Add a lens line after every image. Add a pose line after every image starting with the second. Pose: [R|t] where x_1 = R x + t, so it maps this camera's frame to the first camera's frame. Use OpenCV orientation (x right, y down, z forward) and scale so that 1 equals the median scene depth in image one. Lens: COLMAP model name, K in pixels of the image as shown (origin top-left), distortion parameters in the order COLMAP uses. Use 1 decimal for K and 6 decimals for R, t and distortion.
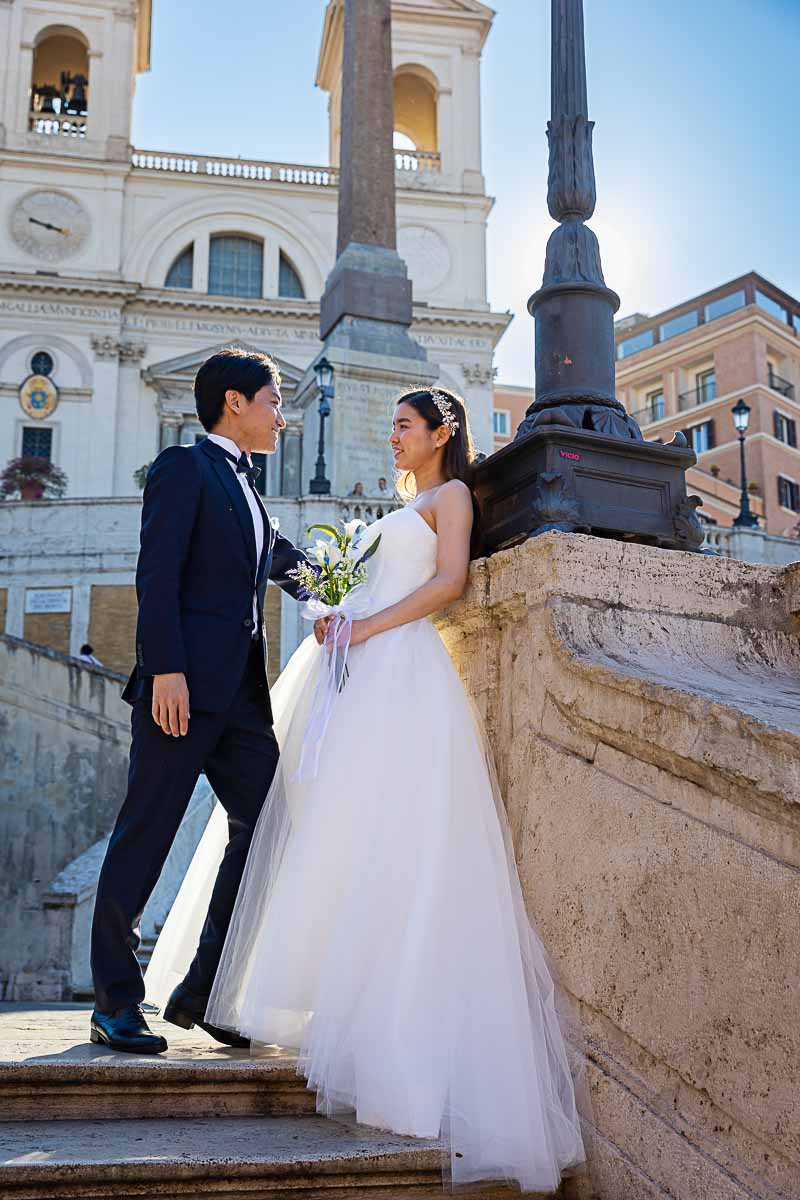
lens RADIAL K [[1647.9, 0, 404.2], [0, 1647.9, 608.1], [0, 0, 1]] dist [0.026785, 0.000000]
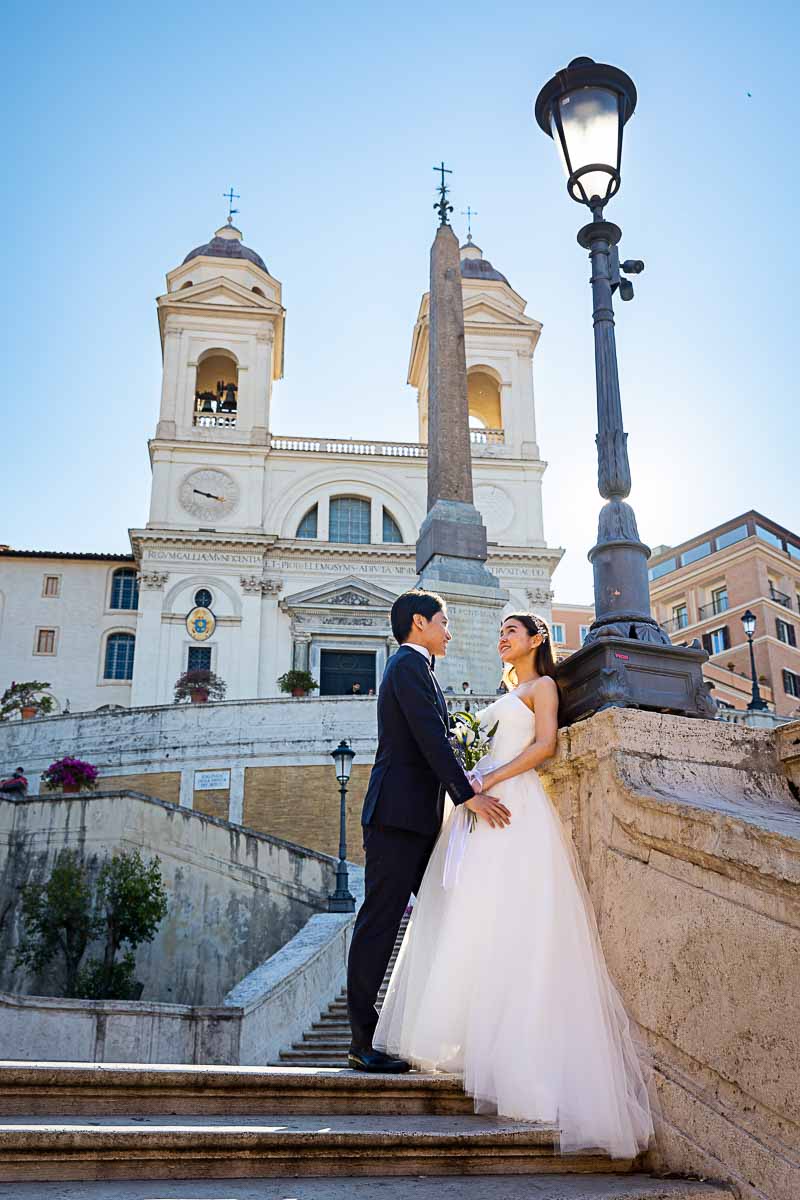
lens RADIAL K [[1309.7, 0, 399.4], [0, 1309.7, 610.7], [0, 0, 1]] dist [0.041588, 0.000000]
pose [[0.997737, -0.028834, -0.060746, -0.003142], [0.020619, 0.991066, -0.131766, 0.002146], [0.064003, 0.130216, 0.989418, -0.022077]]
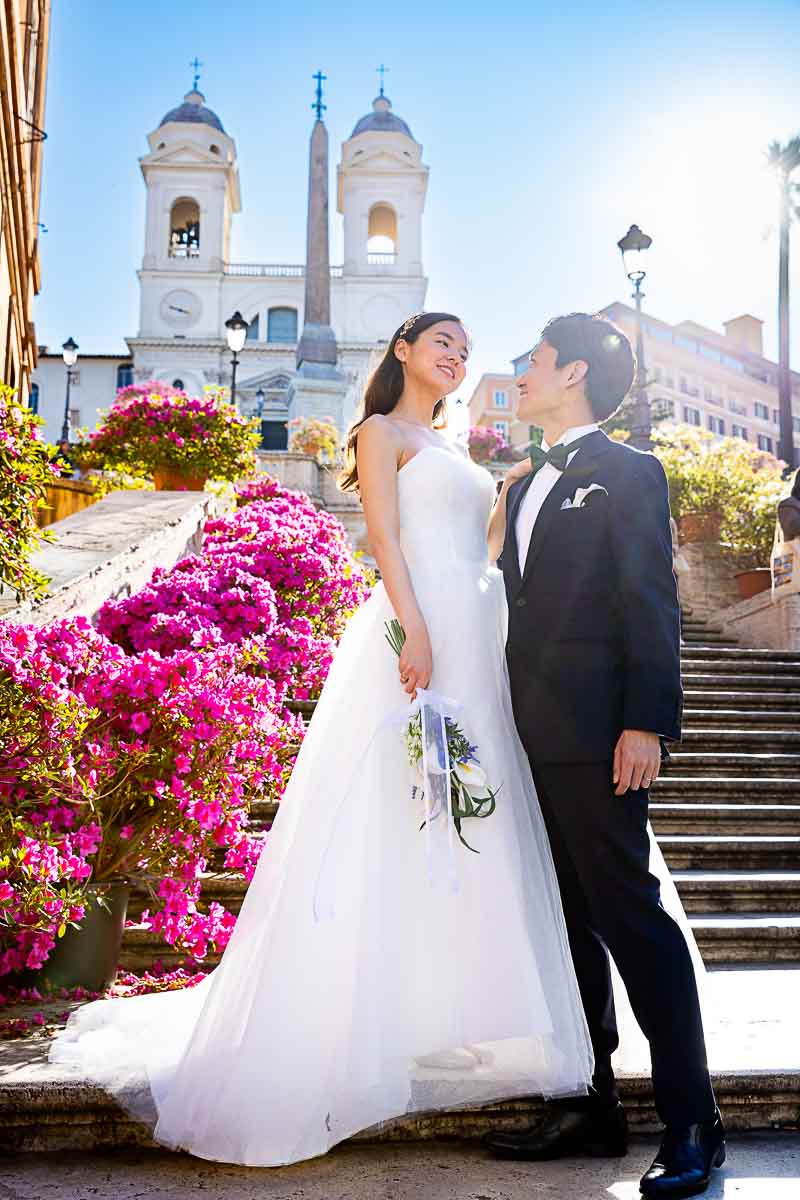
lens RADIAL K [[1309.7, 0, 410.4], [0, 1309.7, 599.5], [0, 0, 1]] dist [0.041588, 0.000000]
pose [[0.990457, -0.024528, -0.135624, 0.366111], [0.032937, 0.997648, 0.060108, 0.019596], [0.133830, -0.064001, 0.988935, -0.698050]]
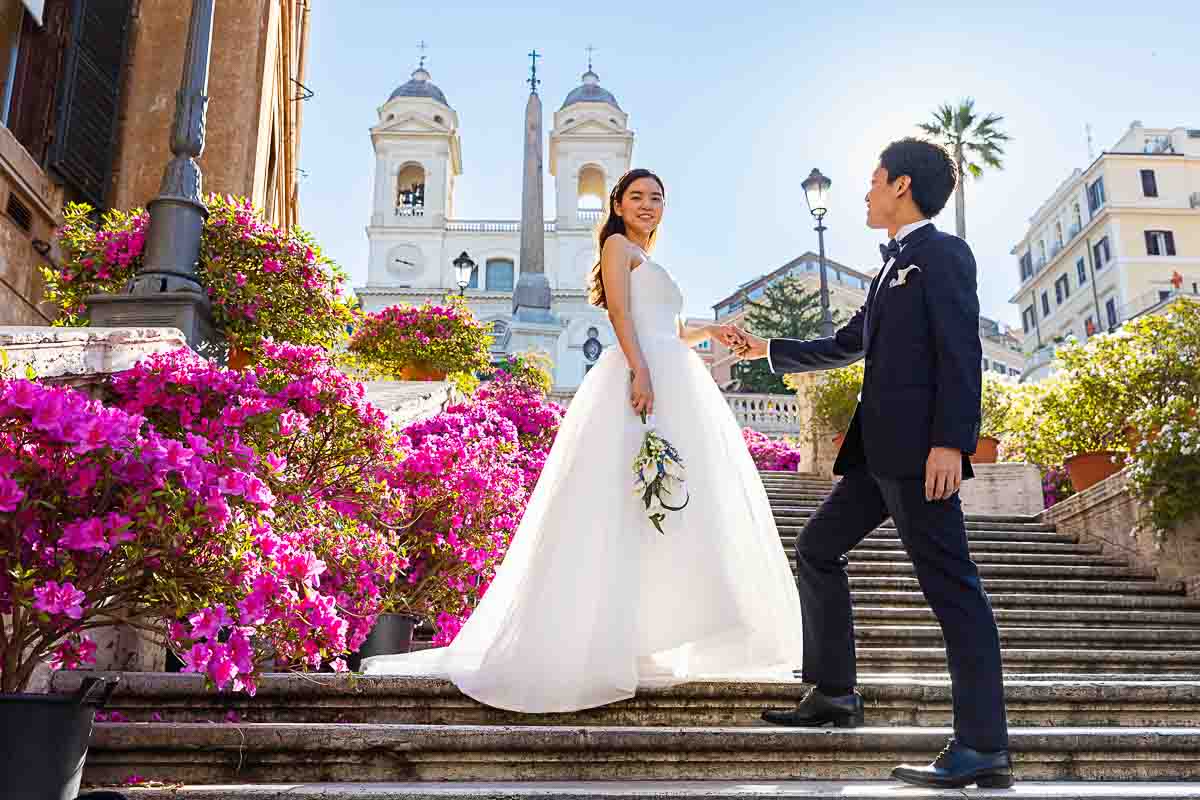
lens RADIAL K [[1309.7, 0, 599.0], [0, 1309.7, 413.1], [0, 0, 1]] dist [0.041588, 0.000000]
pose [[0.988282, -0.047747, -0.144977, 0.377341], [0.039712, 0.997537, -0.057822, 0.083524], [0.147381, 0.051387, 0.987744, -0.835262]]
